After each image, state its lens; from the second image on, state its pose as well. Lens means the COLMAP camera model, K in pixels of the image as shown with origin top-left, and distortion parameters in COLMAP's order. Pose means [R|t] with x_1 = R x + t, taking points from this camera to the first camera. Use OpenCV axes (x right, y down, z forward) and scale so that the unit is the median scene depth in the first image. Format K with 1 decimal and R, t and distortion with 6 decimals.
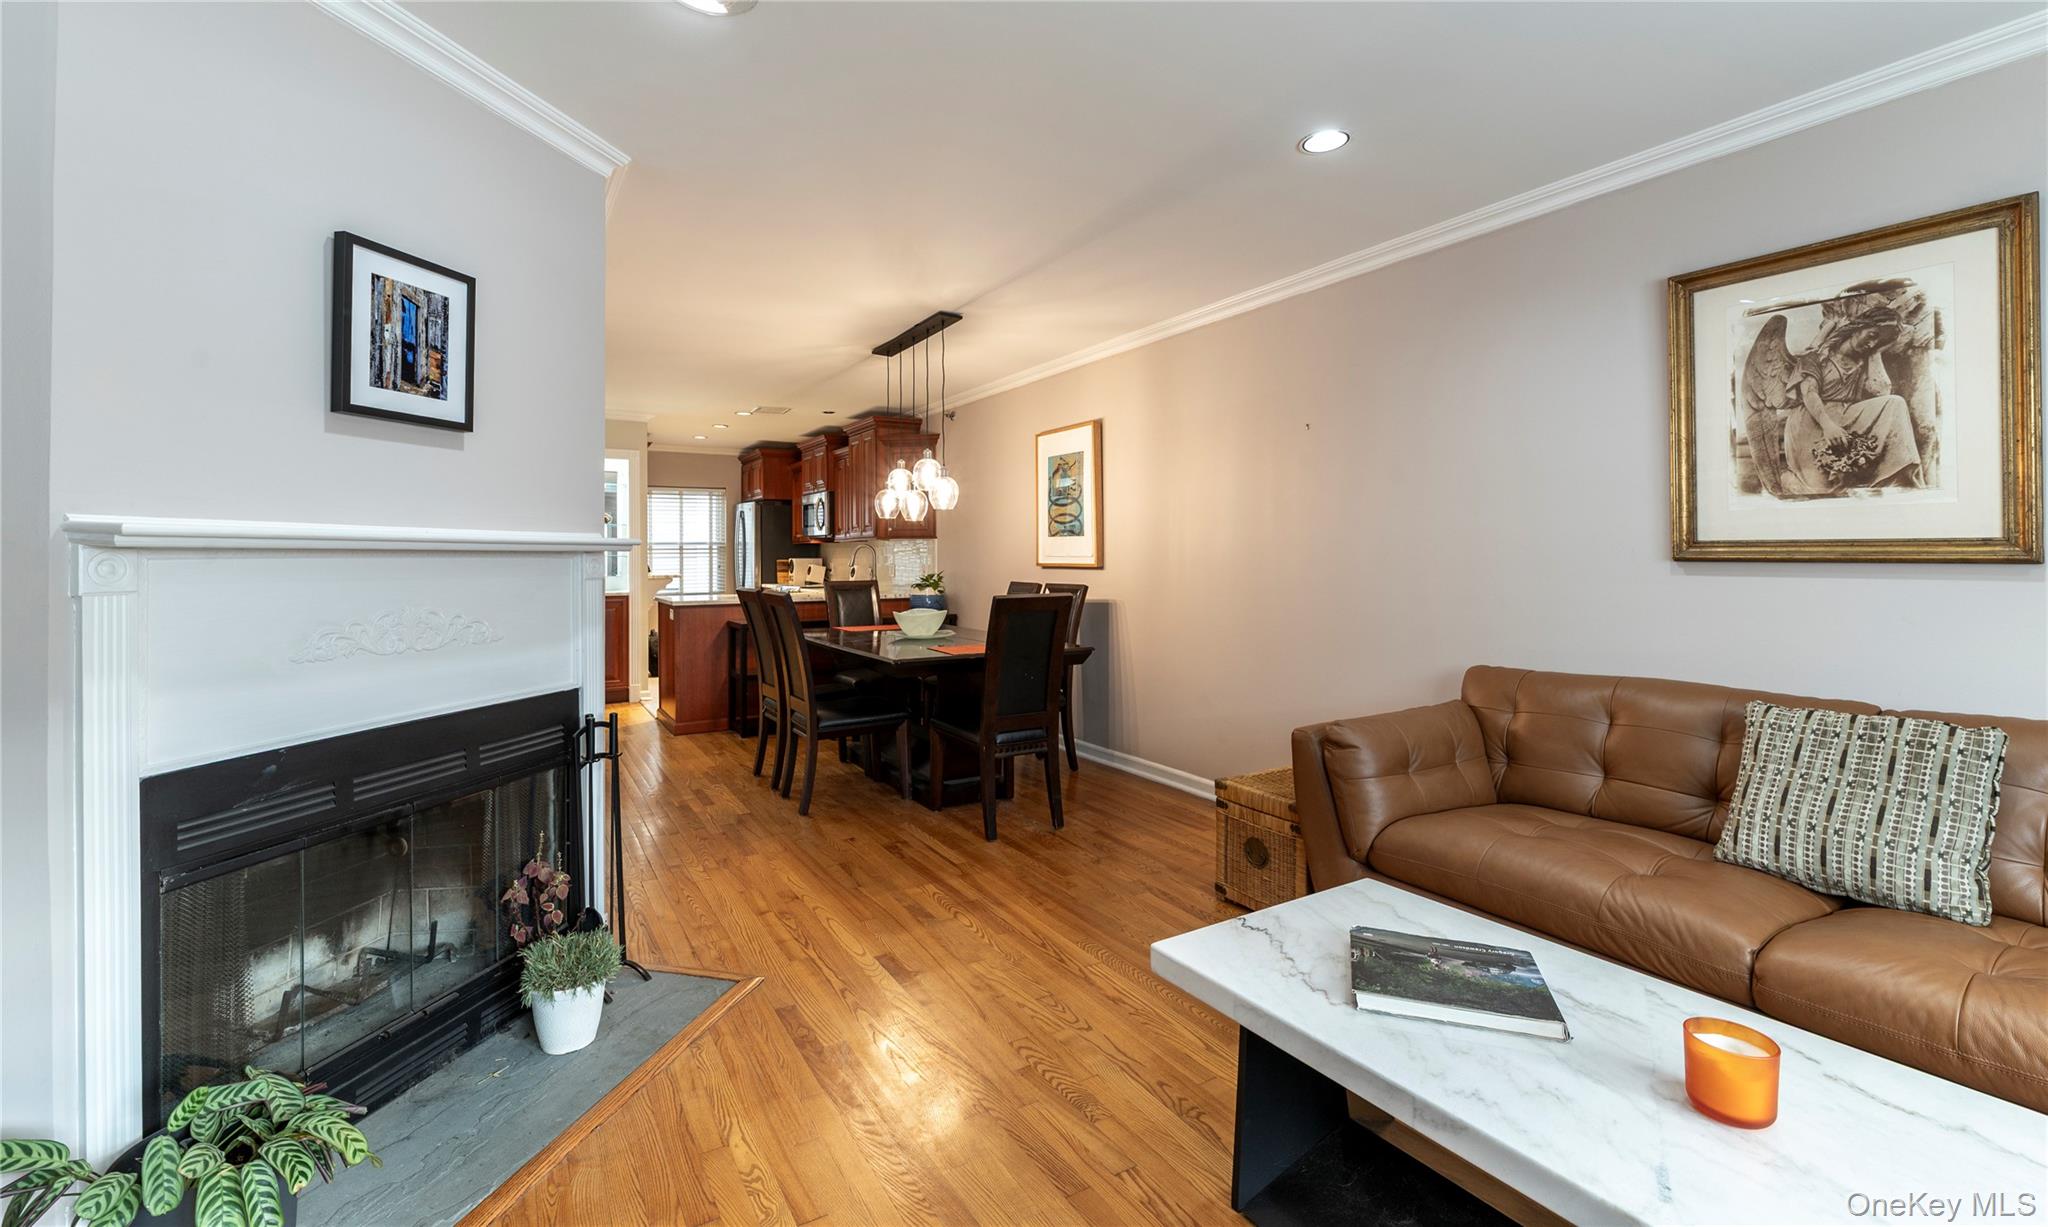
lens RADIAL K [[865.6, 0, 1018.2], [0, 865.6, 548.1], [0, 0, 1]] dist [-0.008825, -0.000467]
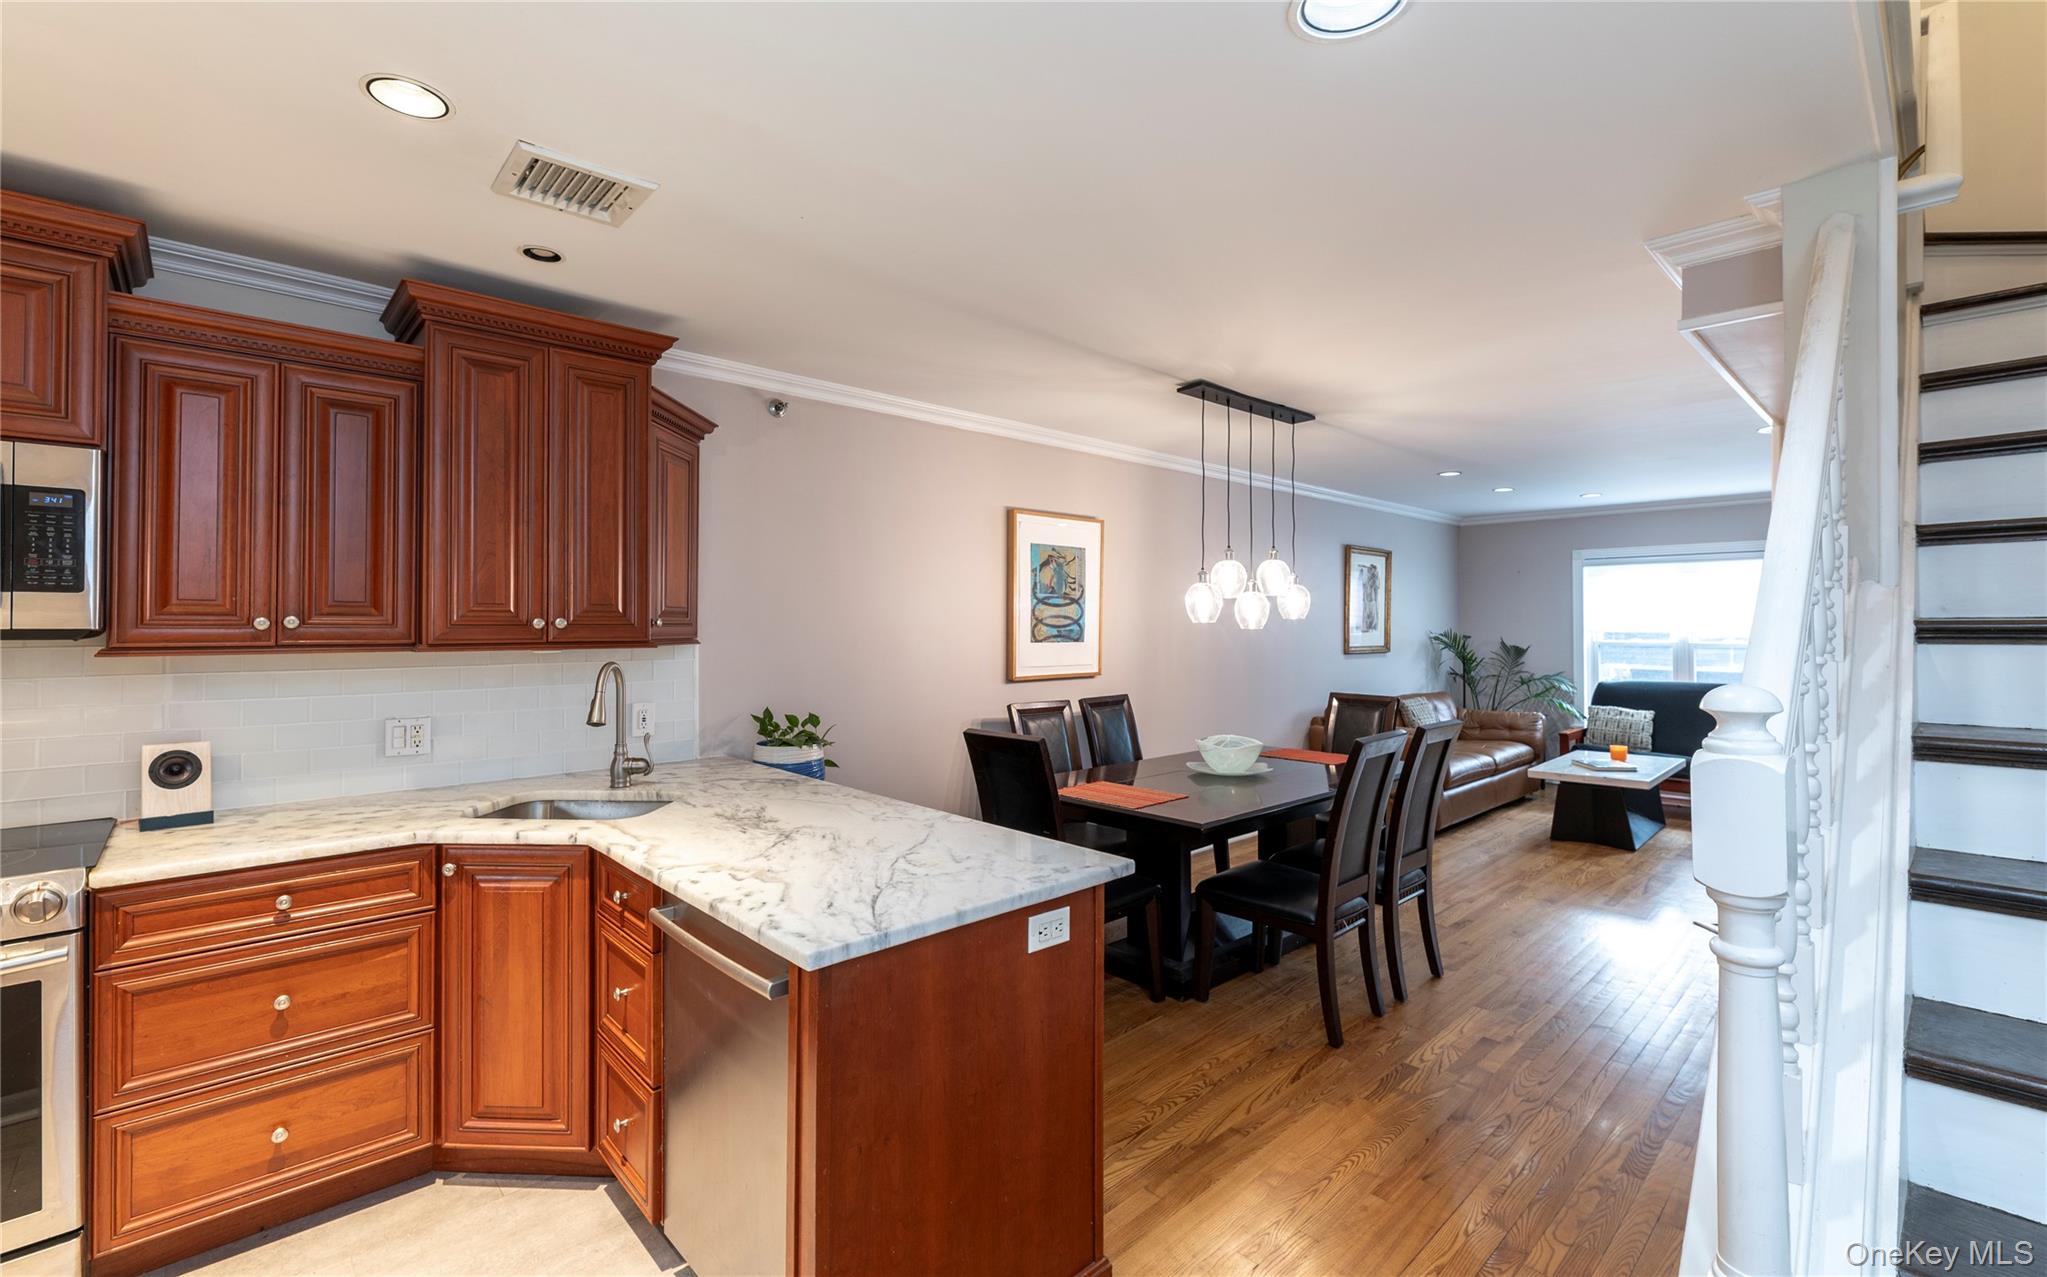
lens RADIAL K [[877.7, 0, 1019.1], [0, 877.7, 618.0], [0, 0, 1]] dist [-0.001824, -0.000214]
pose [[-0.208392, 0.011313, 0.977980, -0.934373], [-0.006614, 0.999894, -0.012976, -0.031162], [-0.978023, -0.009173, -0.208295, 1.458653]]
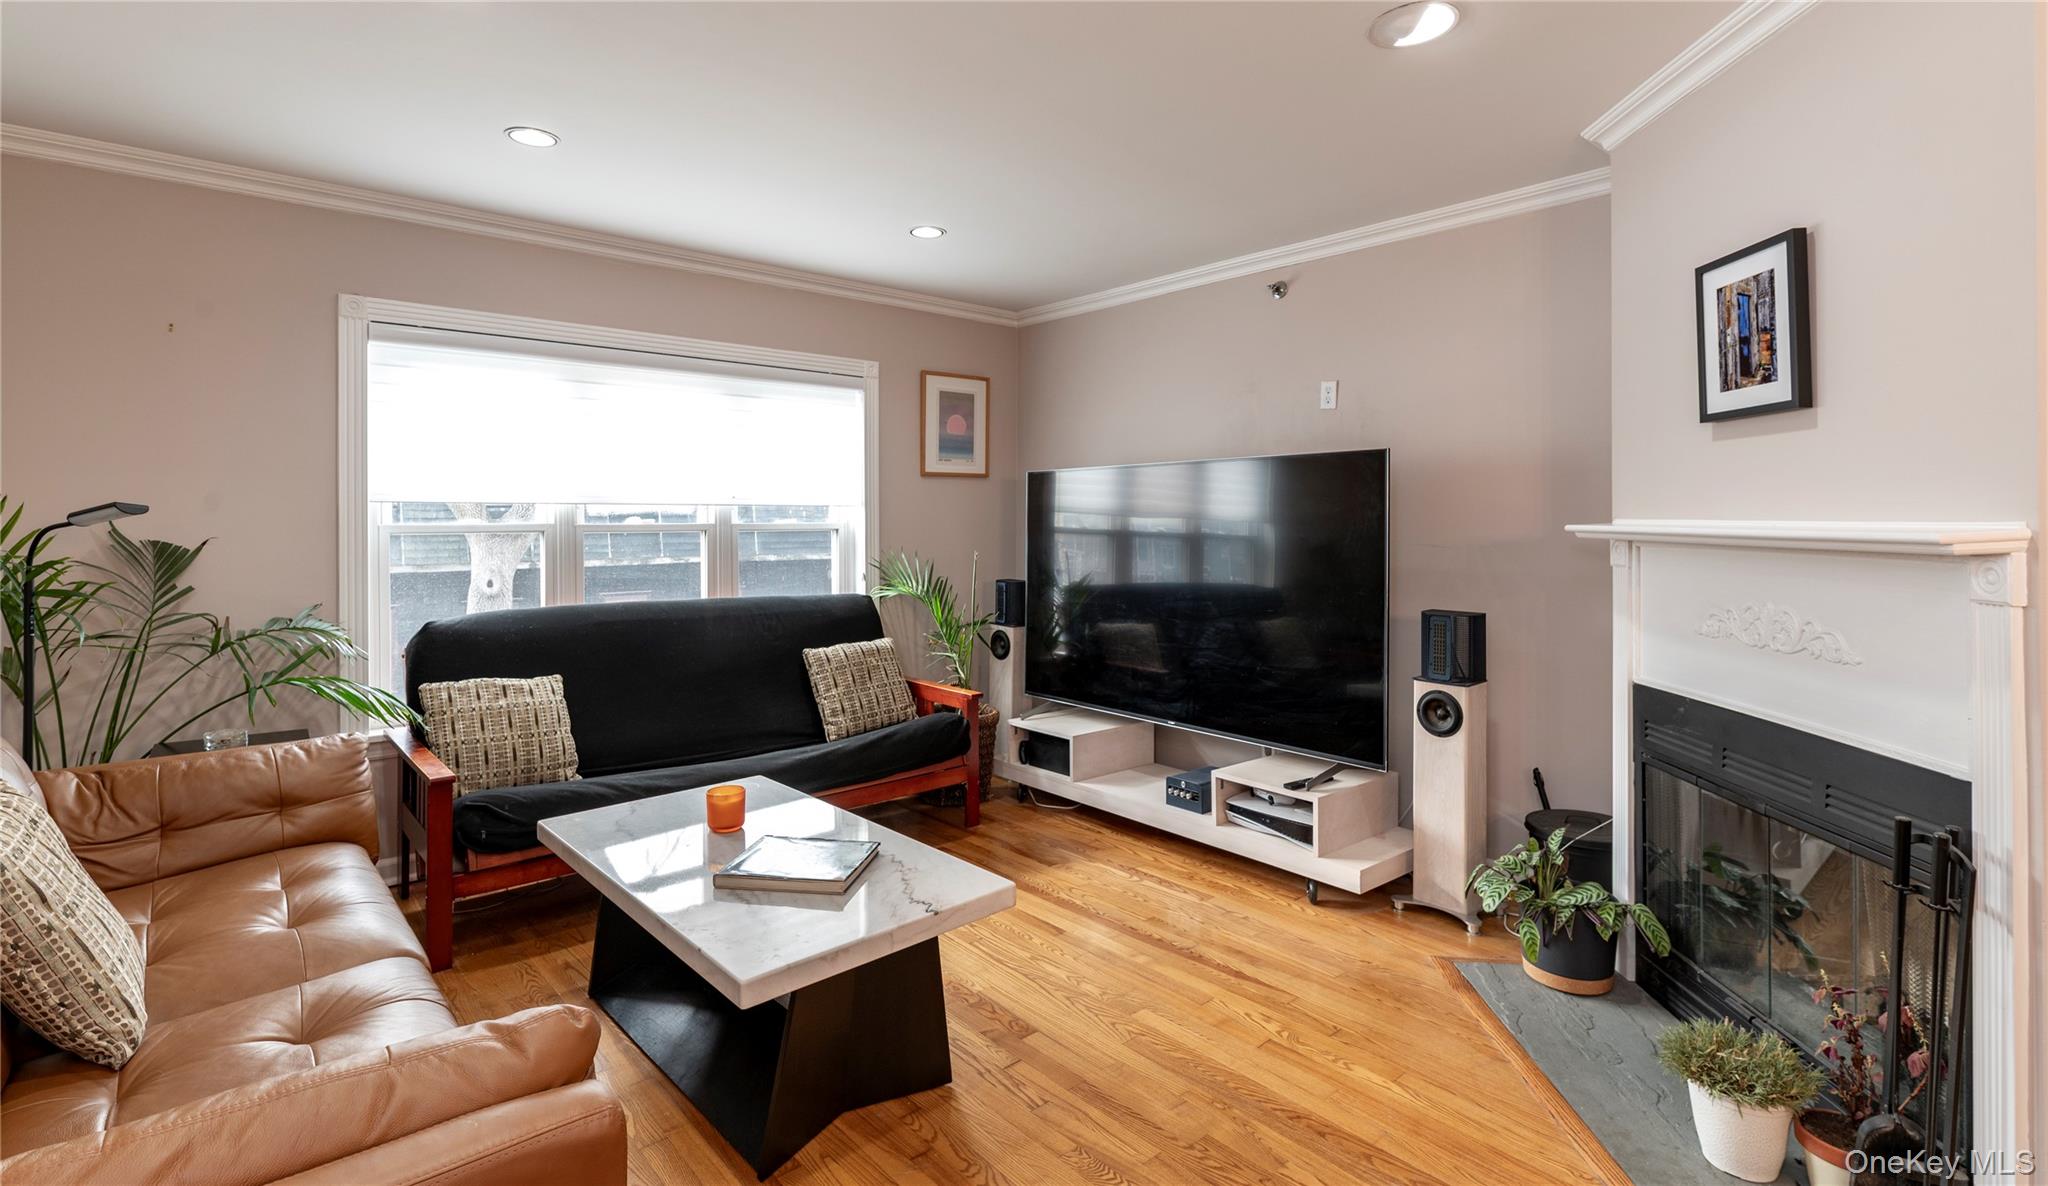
lens RADIAL K [[958.3, 0, 1023.2], [0, 958.3, 515.6], [0, 0, 1]] dist [-0.002700, -0.000436]
pose [[-0.984829, 0.005914, -0.173428, 0.135876], [0.007763, 0.999920, -0.009981, -0.011504], [0.173355, -0.011176, -0.984796, 0.848924]]
